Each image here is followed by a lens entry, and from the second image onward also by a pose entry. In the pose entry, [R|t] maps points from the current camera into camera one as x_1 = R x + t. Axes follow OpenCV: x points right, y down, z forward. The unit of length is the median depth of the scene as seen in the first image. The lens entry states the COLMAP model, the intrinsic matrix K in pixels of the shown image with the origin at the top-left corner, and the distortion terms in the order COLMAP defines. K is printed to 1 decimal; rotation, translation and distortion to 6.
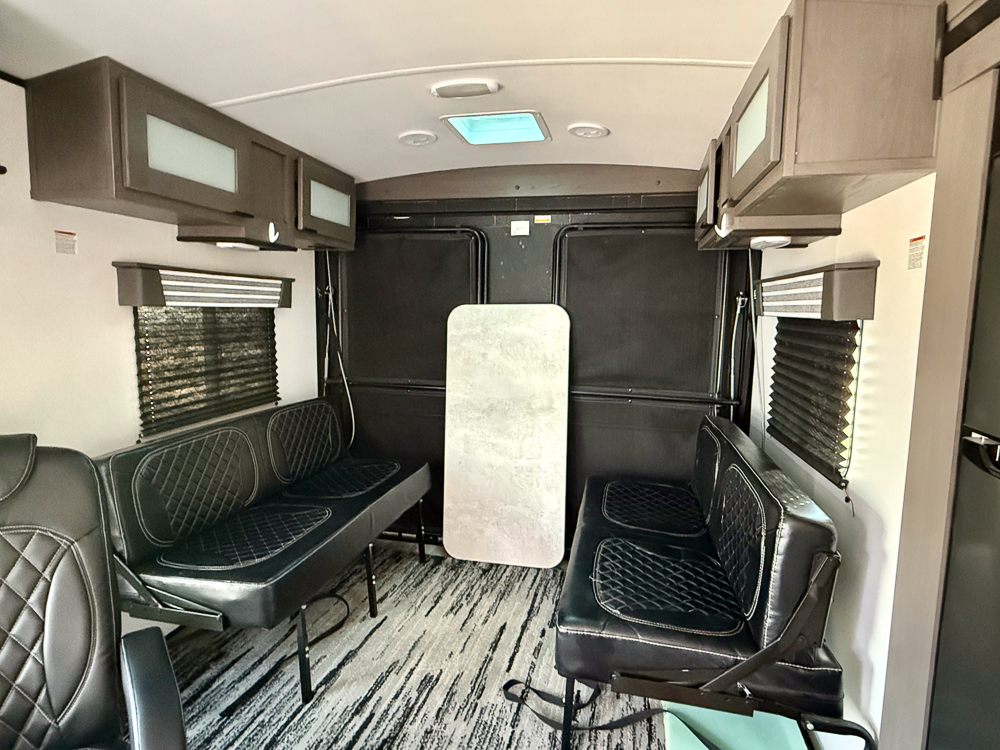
lens RADIAL K [[552.1, 0, 496.0], [0, 552.1, 375.6], [0, 0, 1]] dist [-0.003987, 0.001849]
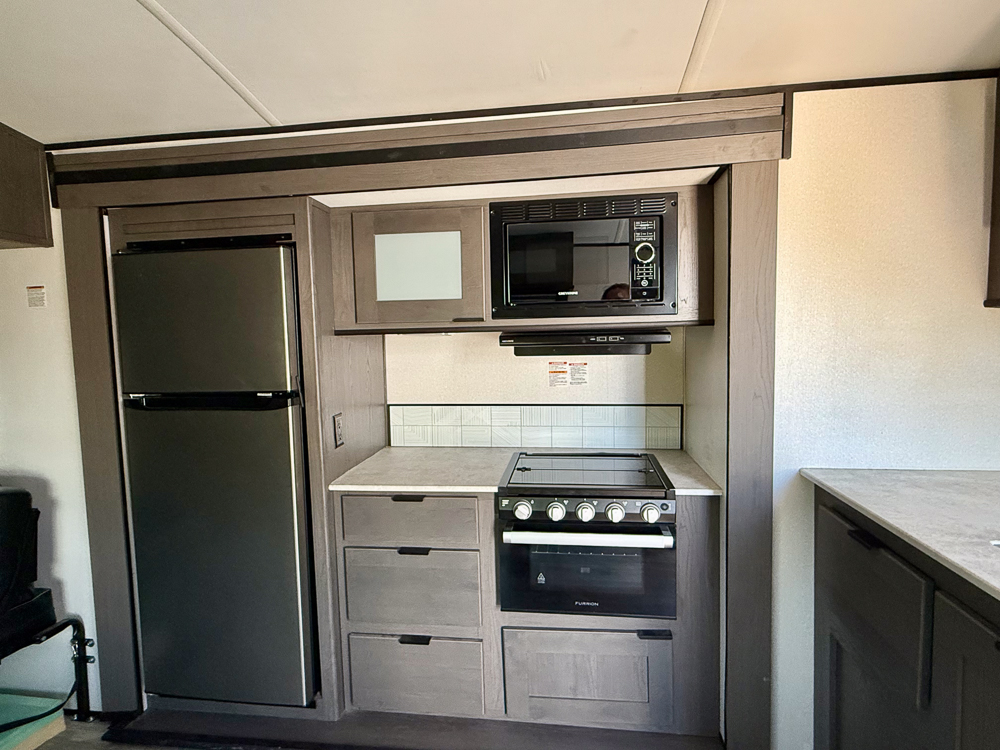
lens RADIAL K [[552.1, 0, 497.0], [0, 552.1, 372.2], [0, 0, 1]] dist [-0.003987, 0.001849]
pose [[-0.094240, -0.081706, 0.992191, -0.564633], [0.136519, 0.986151, 0.094175, 0.007724], [-0.986145, 0.144328, -0.081780, -0.062803]]
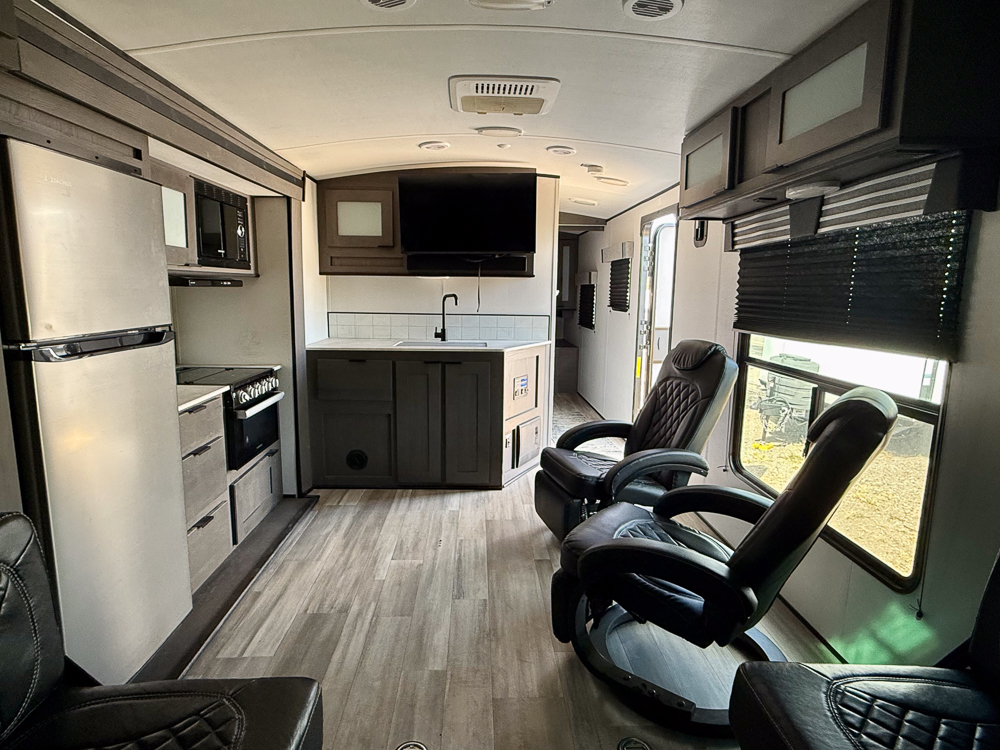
lens RADIAL K [[552.1, 0, 501.5], [0, 552.1, 370.7], [0, 0, 1]] dist [-0.003987, 0.001849]
pose [[-0.963379, 0.016702, -0.267624, 0.057723], [-0.055408, 0.964119, 0.259625, -0.128018], [0.262357, 0.264946, -0.927886, 1.266678]]
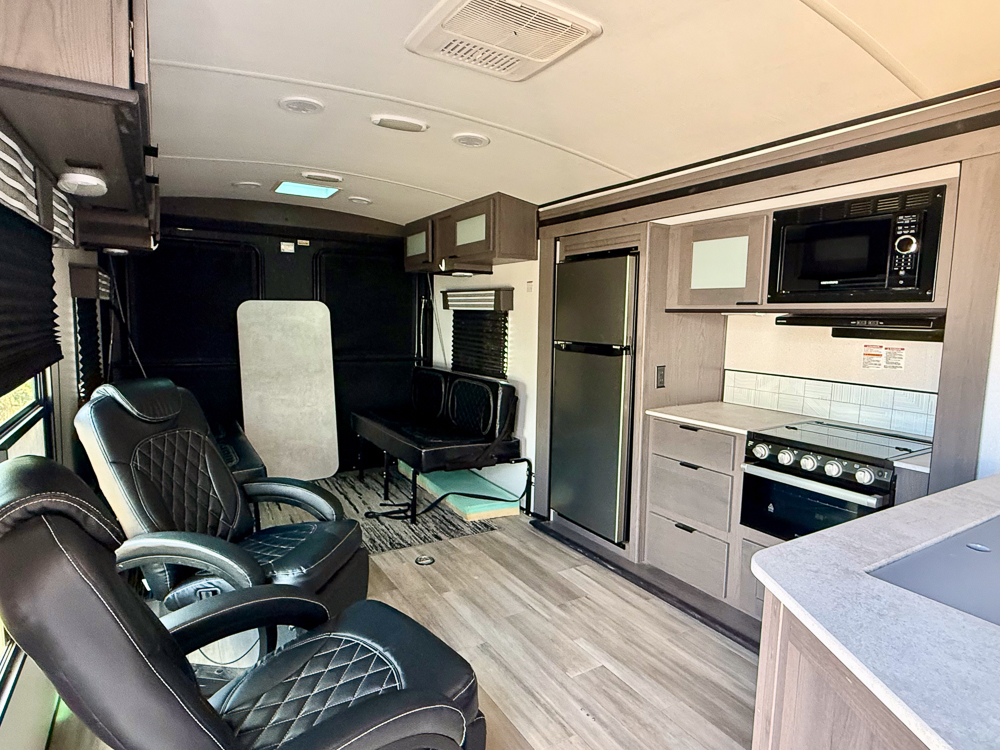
lens RADIAL K [[552.1, 0, 496.9], [0, 552.1, 375.5], [0, 0, 1]] dist [-0.003987, 0.001849]
pose [[0.713168, -0.076924, 0.696760, -0.894695], [0.072041, 0.996741, 0.036305, 0.077081], [-0.697282, 0.024304, 0.716385, -0.594419]]
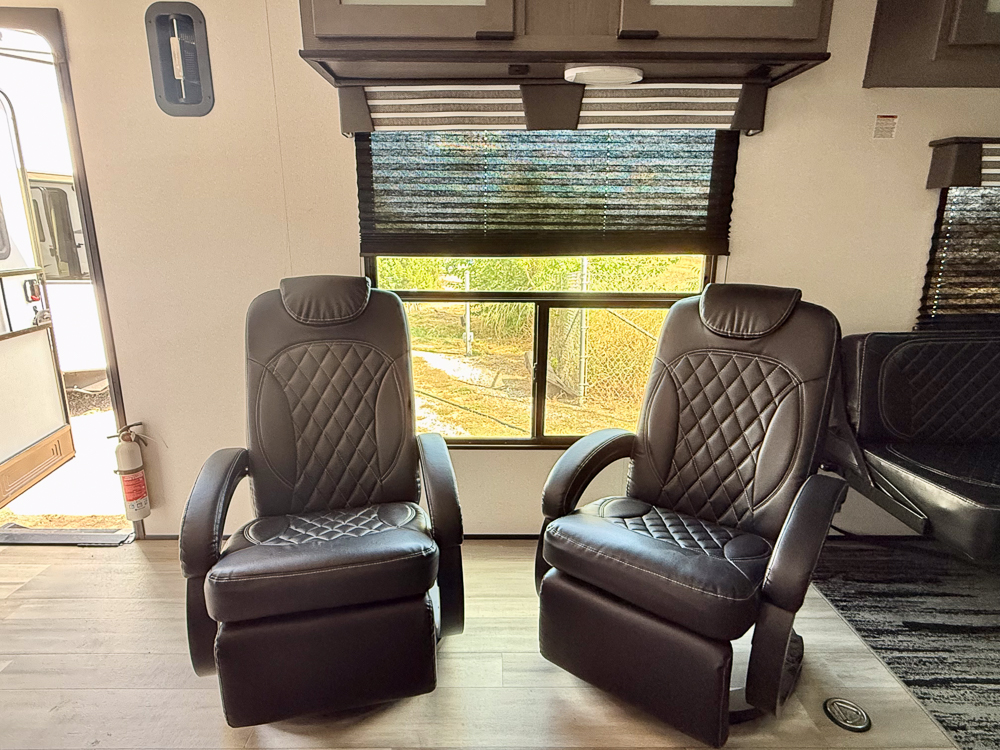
lens RADIAL K [[552.1, 0, 496.6], [0, 552.1, 376.7], [0, 0, 1]] dist [-0.003987, 0.001849]
pose [[0.233247, 0.223315, -0.946428, 0.131057], [-0.120772, 0.972391, 0.199676, 0.092947], [0.964889, 0.067729, 0.253777, 0.052178]]
